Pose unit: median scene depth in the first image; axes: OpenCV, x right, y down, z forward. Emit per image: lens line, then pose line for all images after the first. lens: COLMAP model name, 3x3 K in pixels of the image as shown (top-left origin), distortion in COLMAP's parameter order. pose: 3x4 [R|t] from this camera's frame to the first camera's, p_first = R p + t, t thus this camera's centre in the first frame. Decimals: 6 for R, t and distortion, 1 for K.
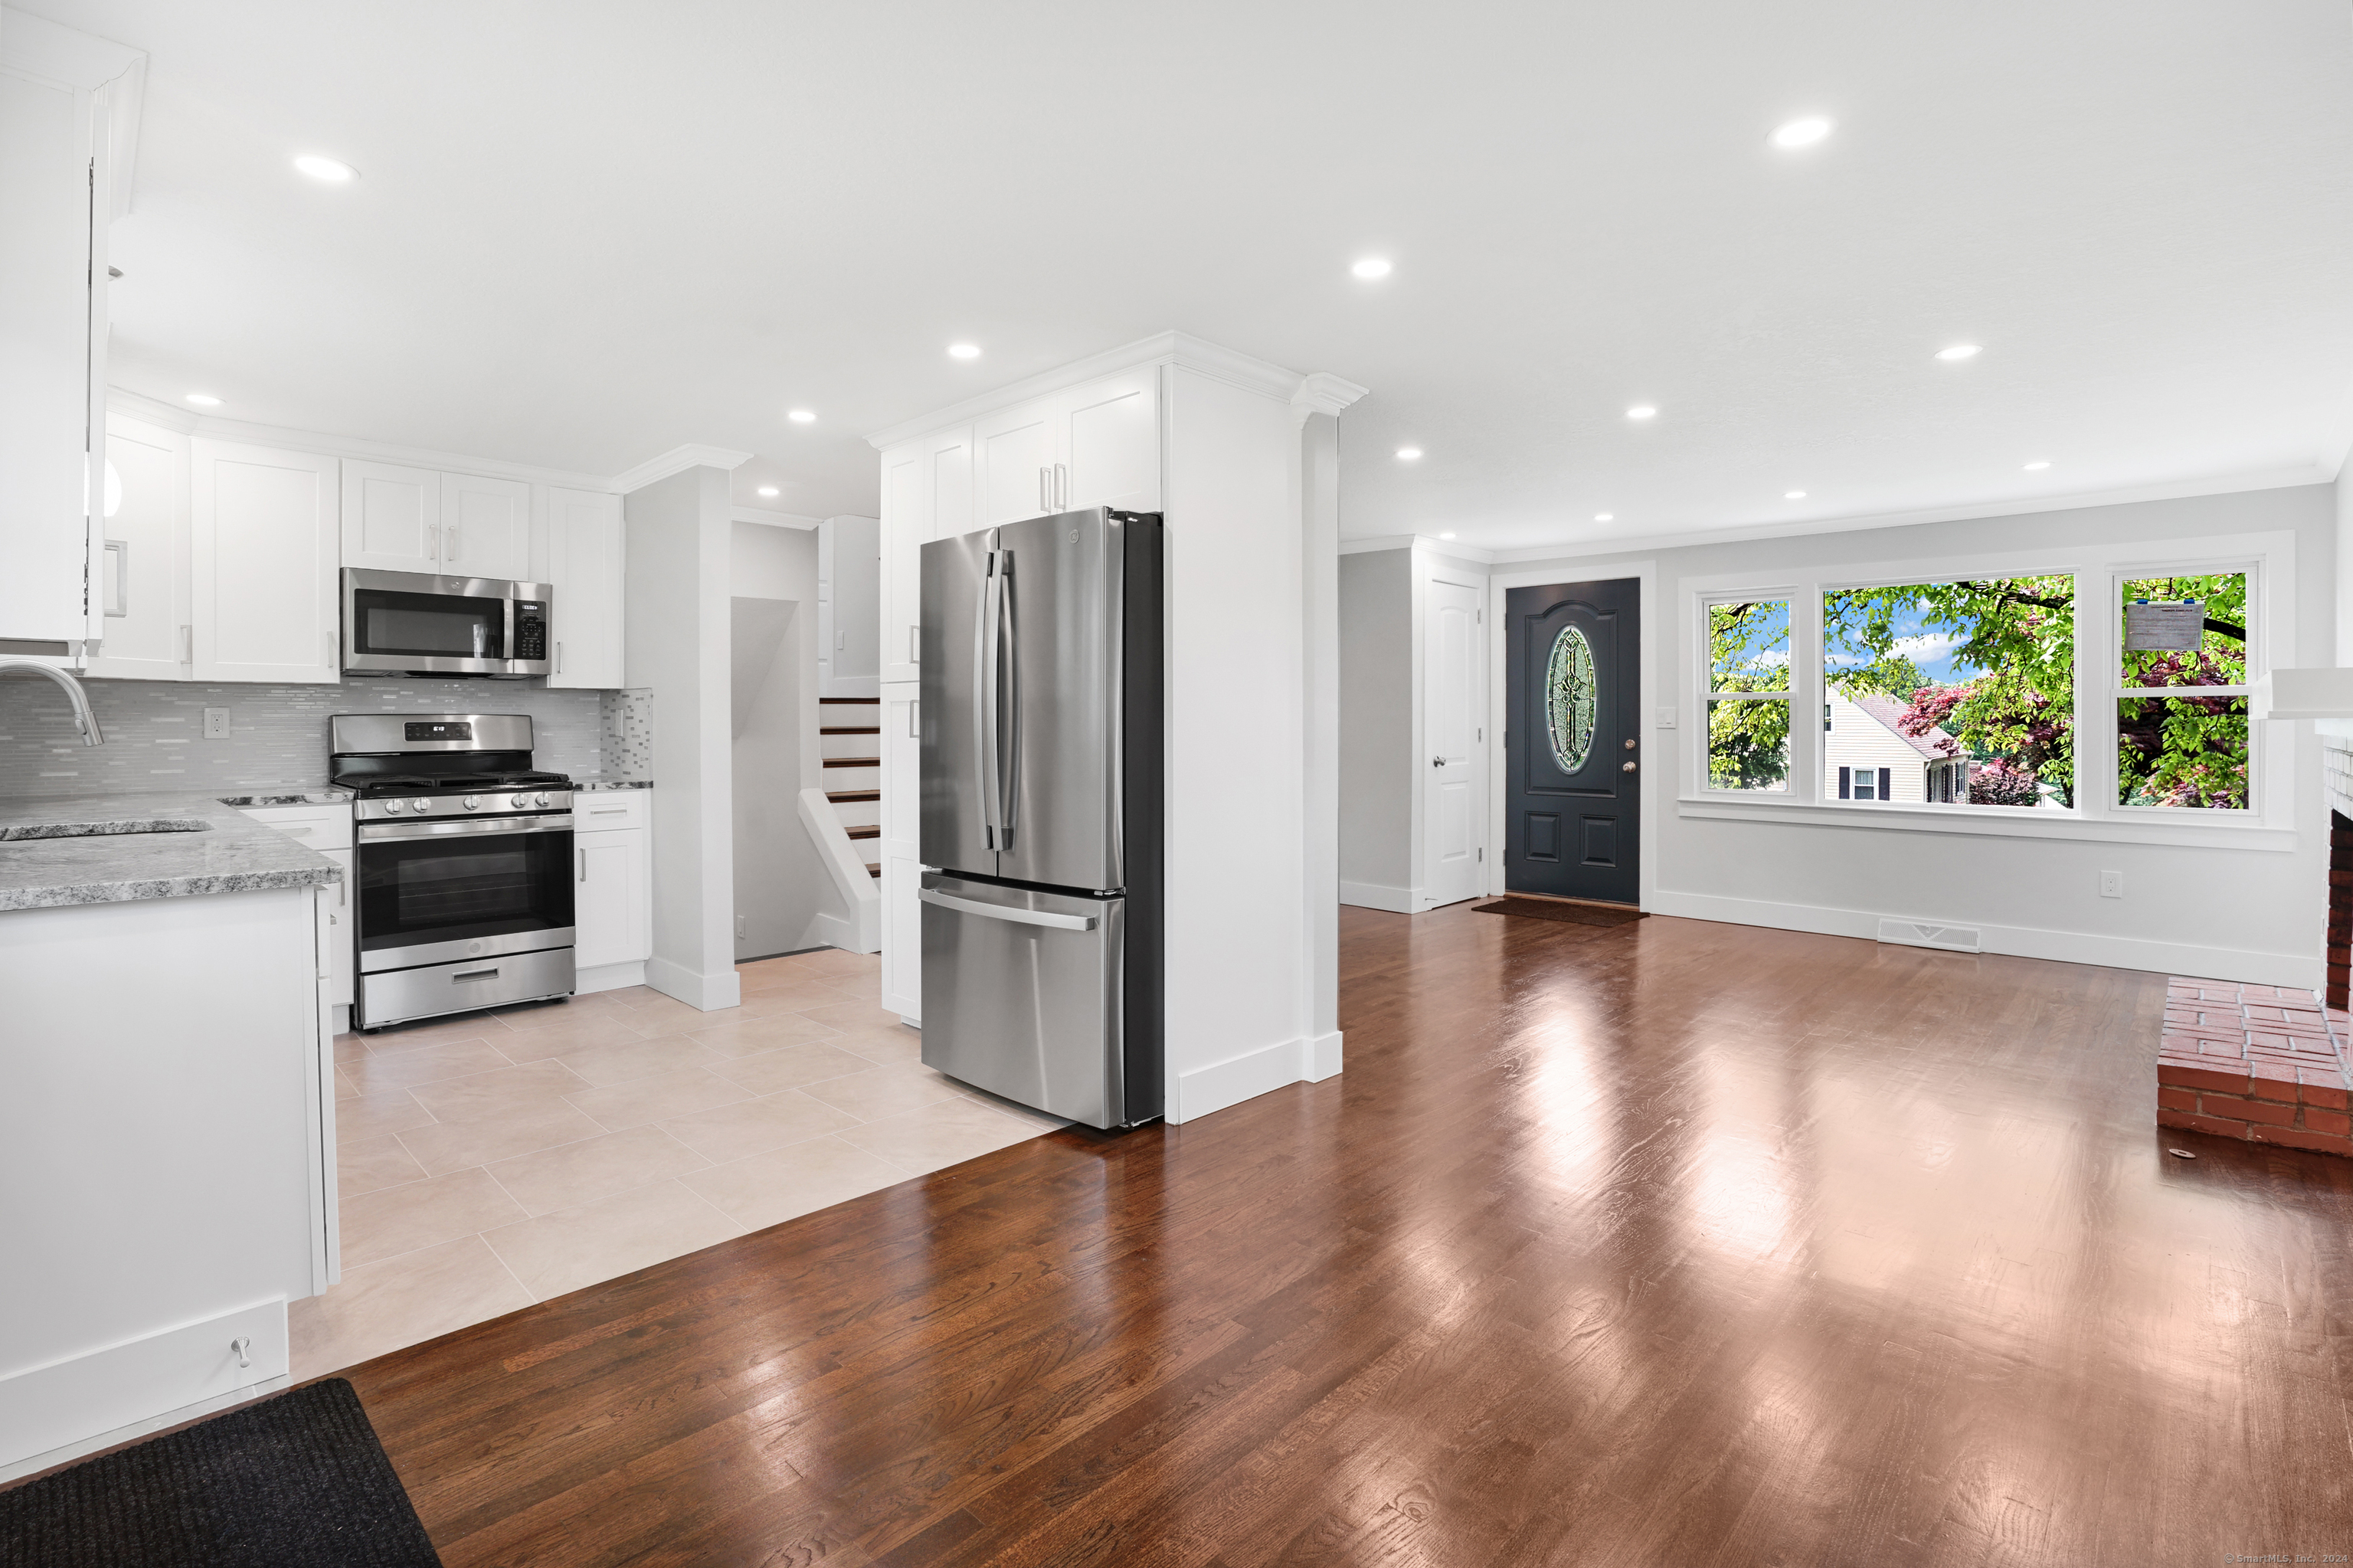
lens RADIAL K [[1135.5, 0, 1165.8], [0, 1135.5, 726.4], [0, 0, 1]] dist [-0.045976, 0.011511]
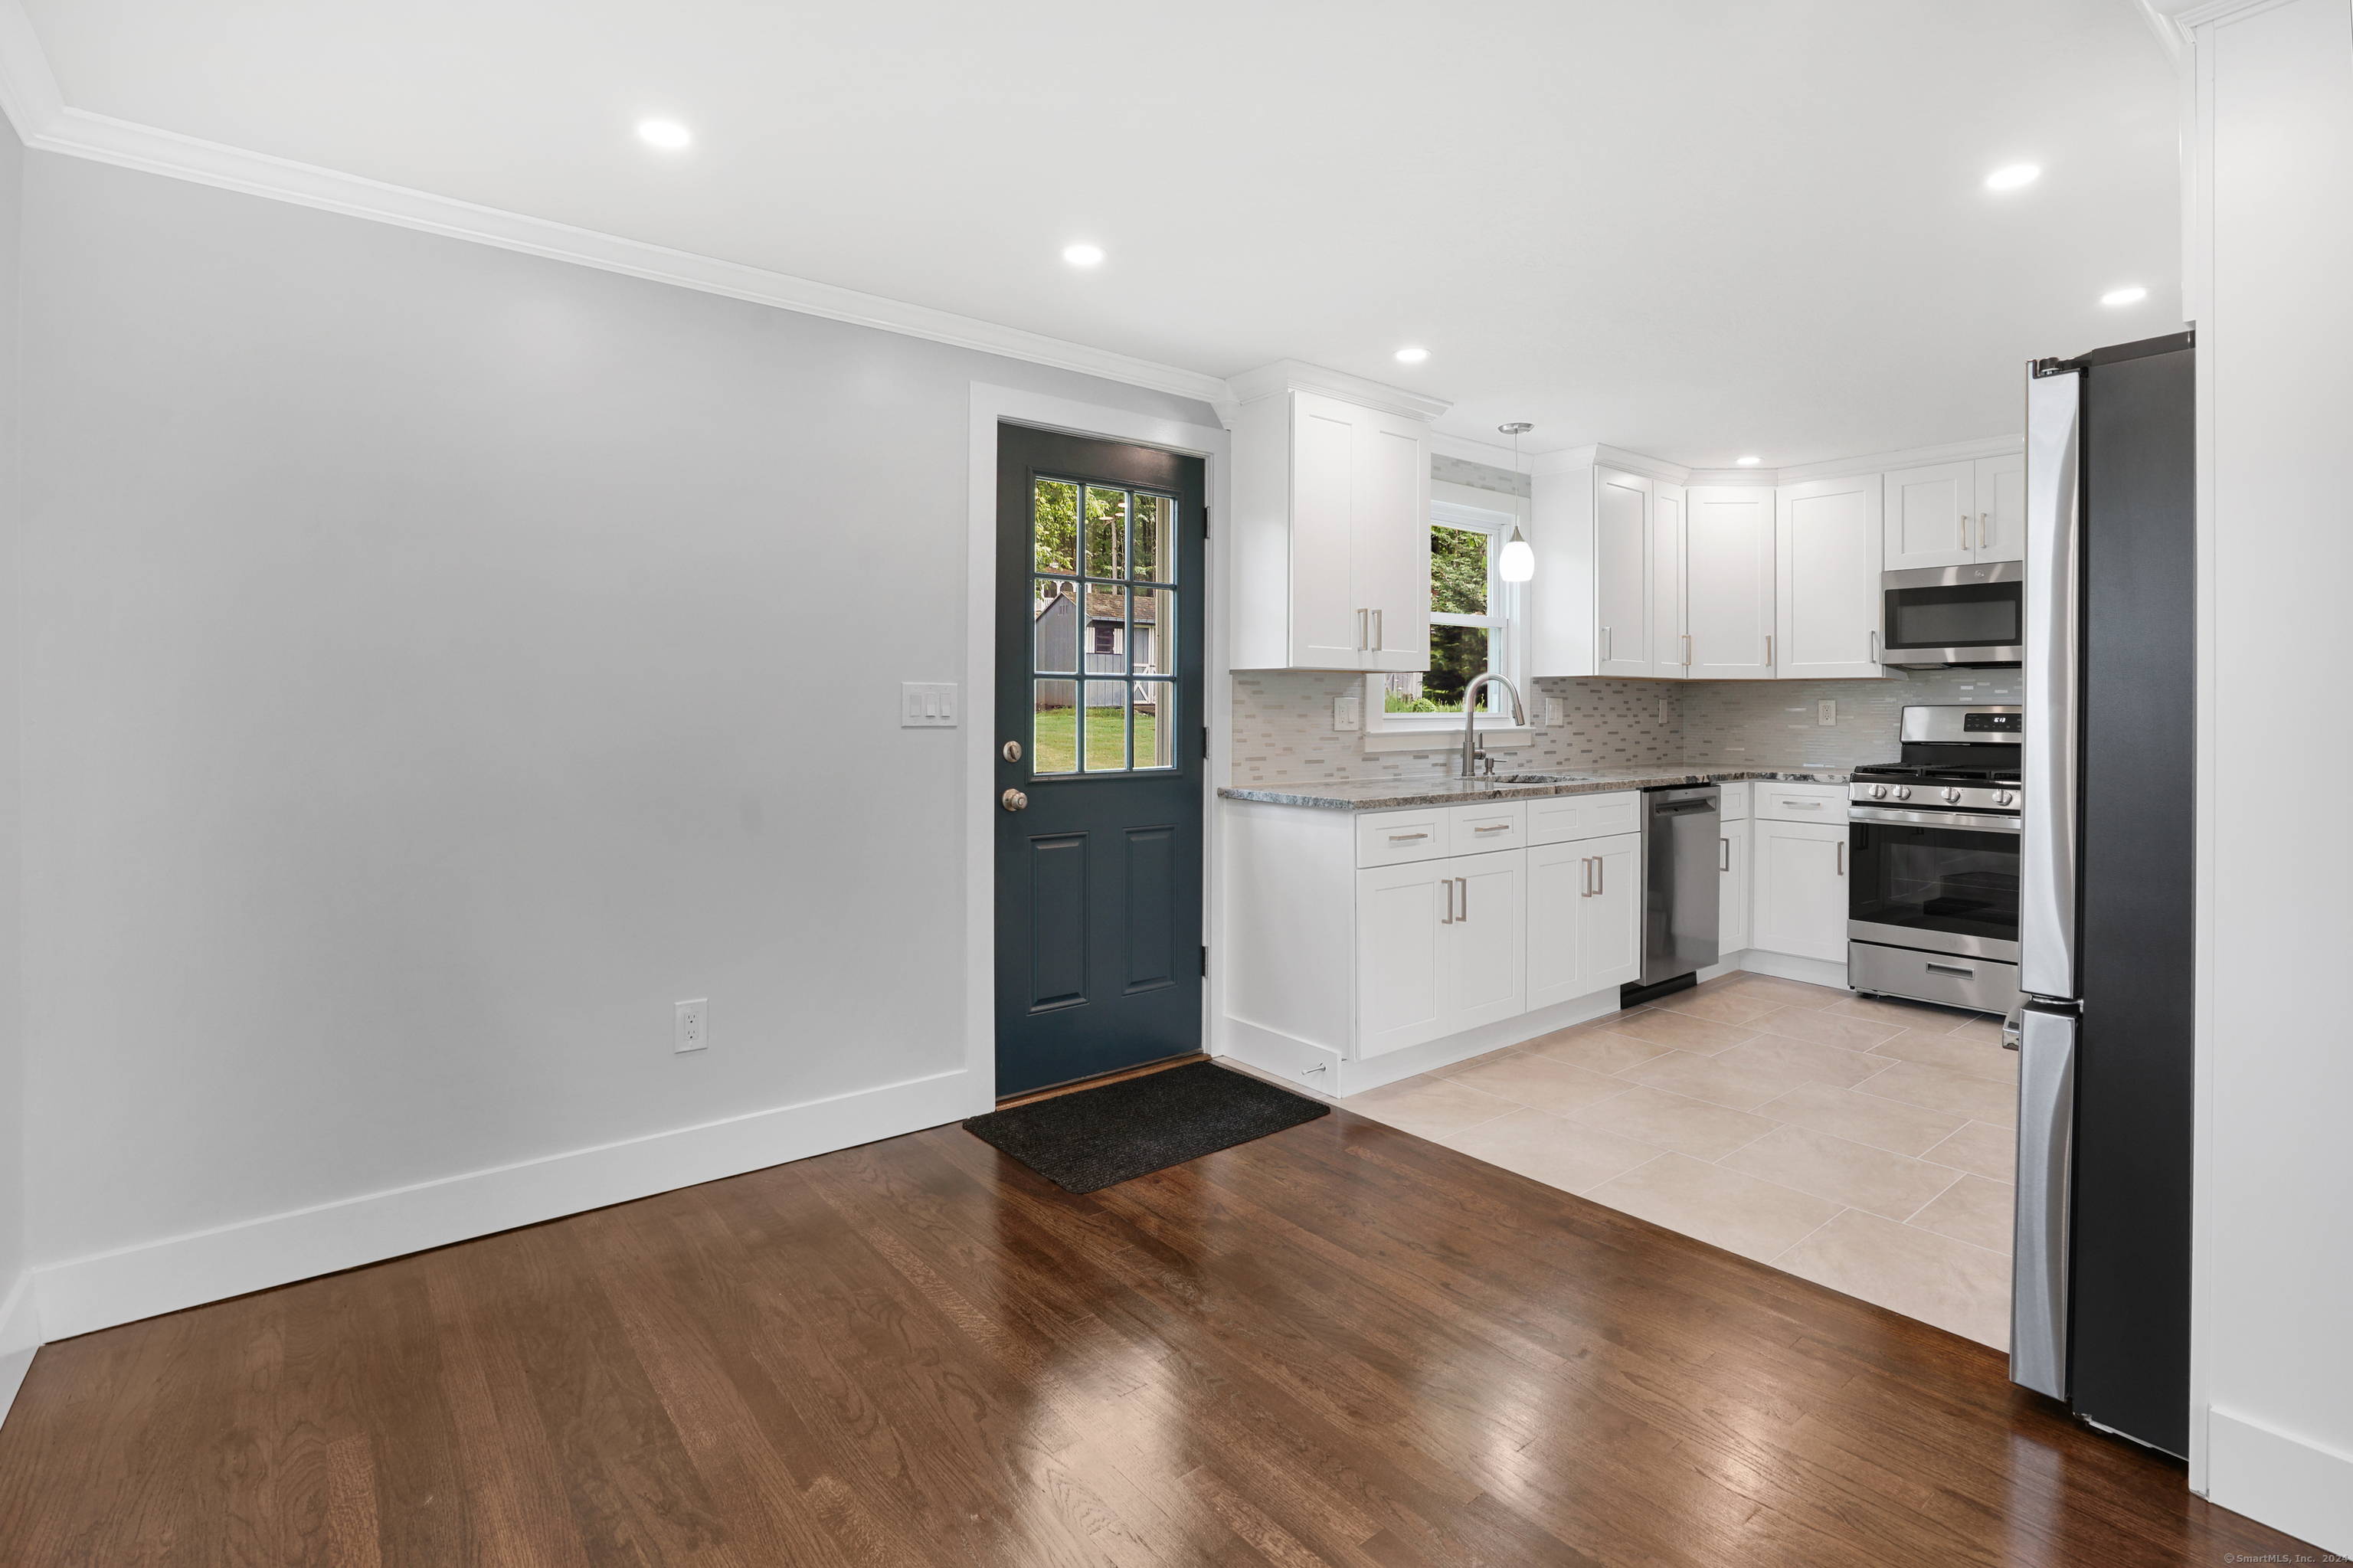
lens RADIAL K [[1135.5, 0, 1202.6], [0, 1135.5, 714.3], [0, 0, 1]] dist [-0.045976, 0.011511]
pose [[-0.116158, 0.009150, -0.993189, 0.306160], [-0.012854, 0.999860, 0.010715, -0.003596], [0.993148, 0.014011, -0.116024, 0.326958]]
